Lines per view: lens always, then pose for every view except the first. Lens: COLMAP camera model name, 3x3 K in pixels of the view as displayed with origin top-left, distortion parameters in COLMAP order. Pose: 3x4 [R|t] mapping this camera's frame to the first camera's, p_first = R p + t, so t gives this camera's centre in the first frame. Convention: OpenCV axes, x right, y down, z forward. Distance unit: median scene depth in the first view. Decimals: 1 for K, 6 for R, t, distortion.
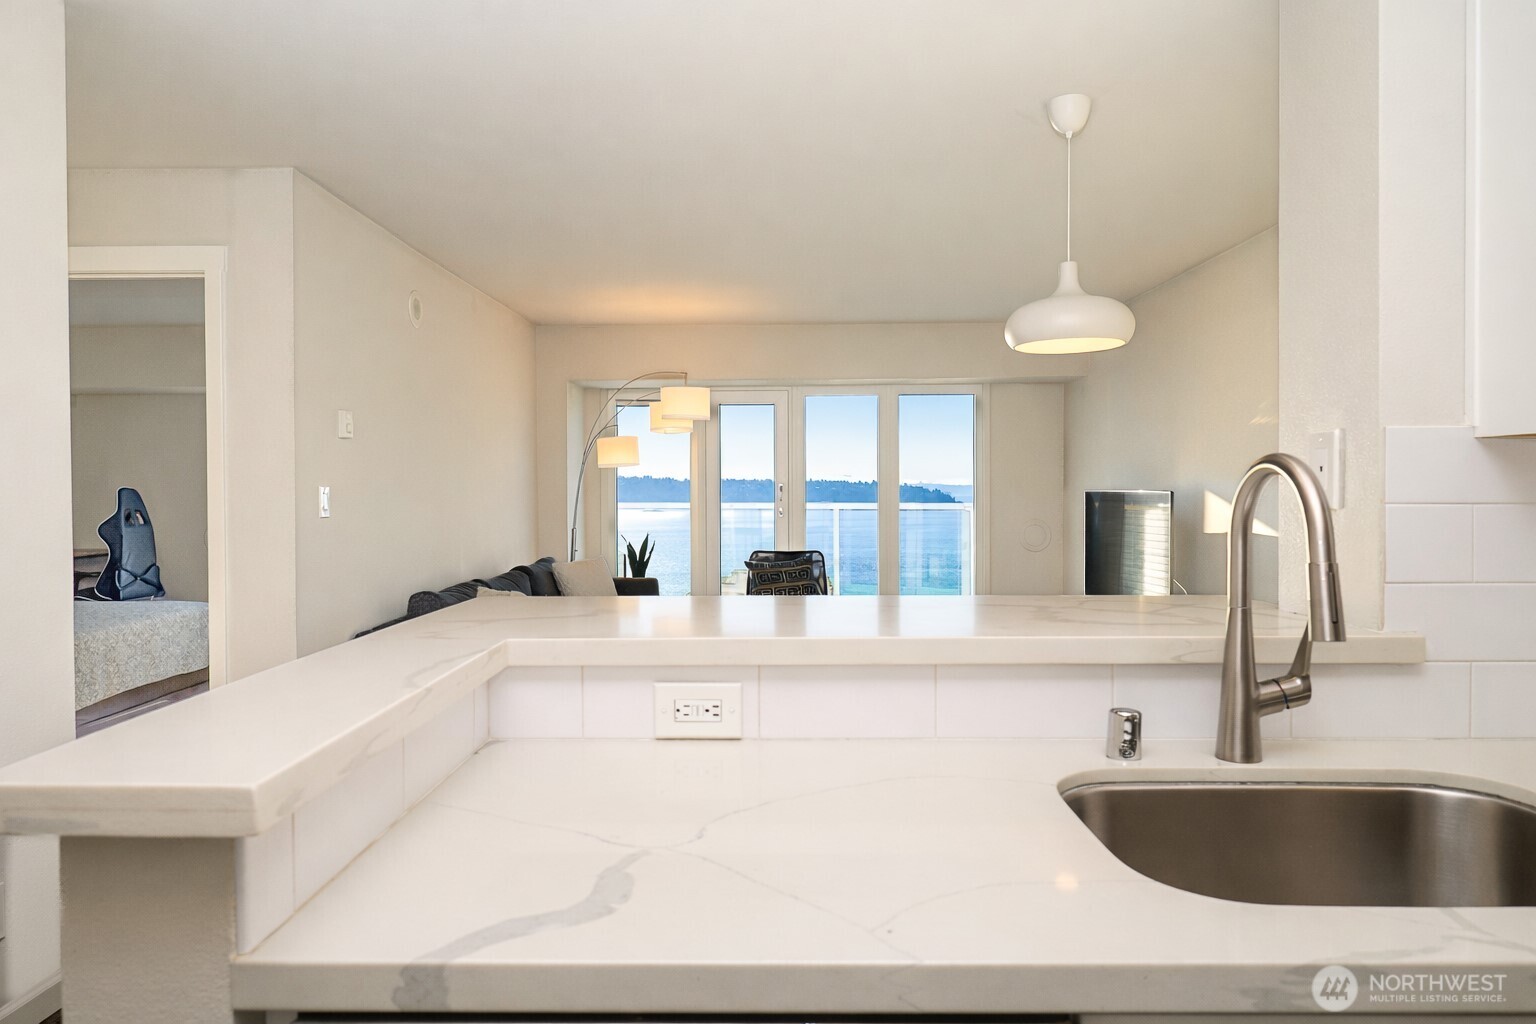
lens RADIAL K [[973.7, 0, 756.7], [0, 973.7, 505.3], [0, 0, 1]] dist [-0.000279, -0.001985]
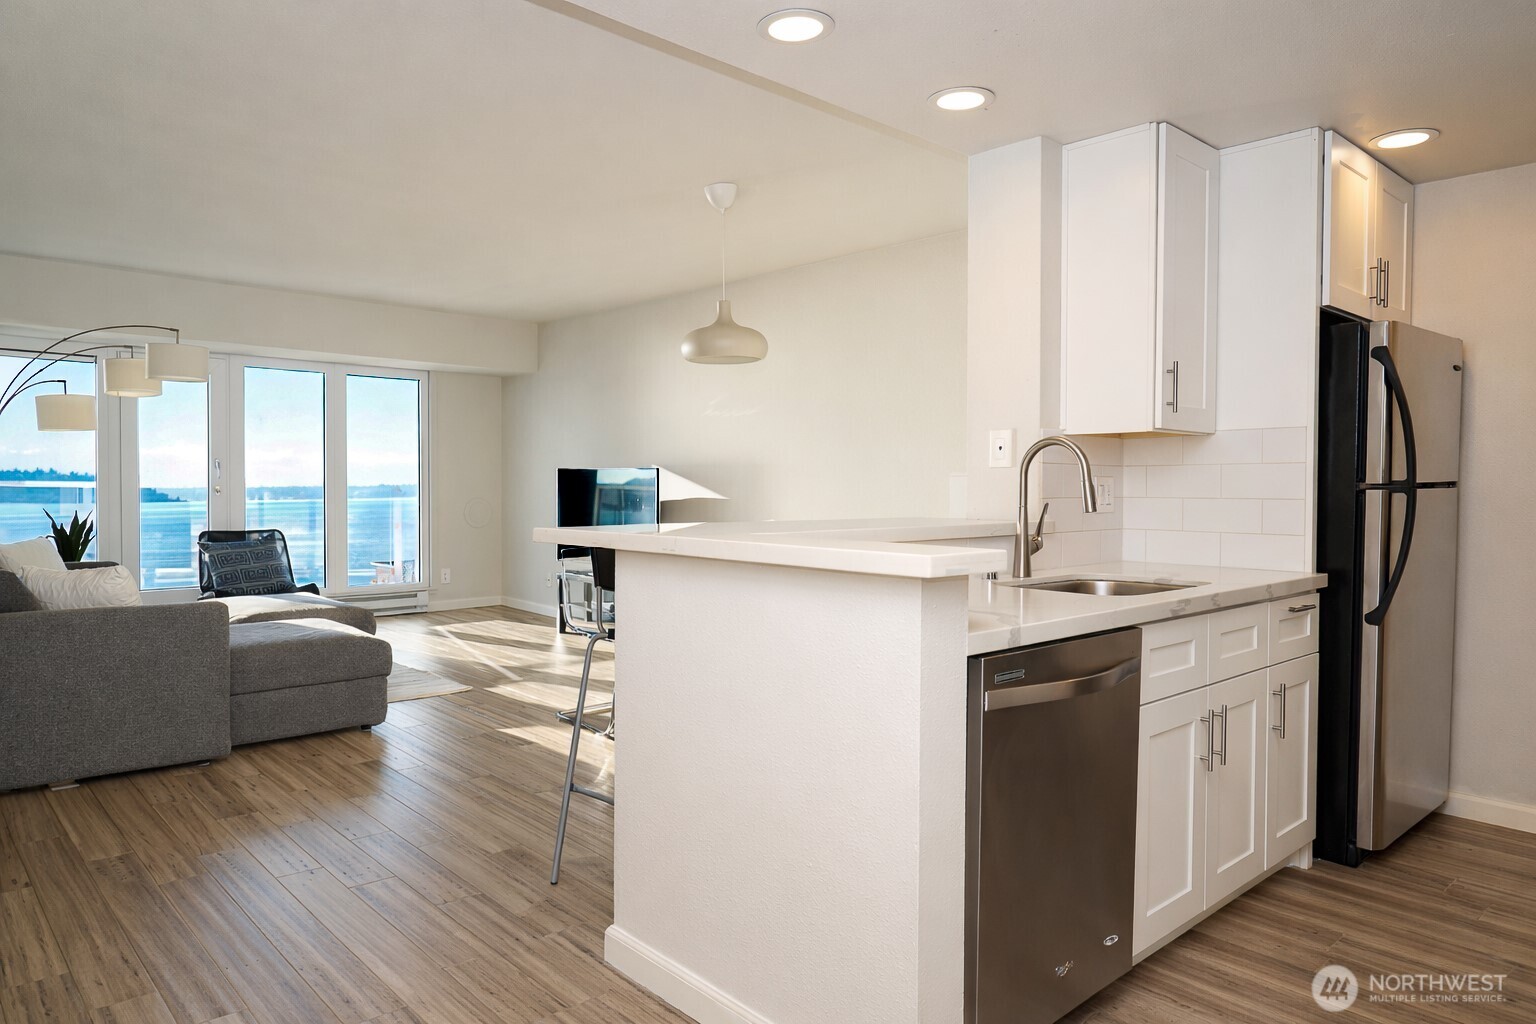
lens RADIAL K [[973.7, 0, 756.7], [0, 973.7, 505.3], [0, 0, 1]] dist [-0.000279, -0.001985]
pose [[0.730129, -0.020872, 0.682991, -0.316974], [0.008208, 0.999729, 0.021776, 0.006648], [-0.683260, -0.010293, 0.730103, -0.057798]]
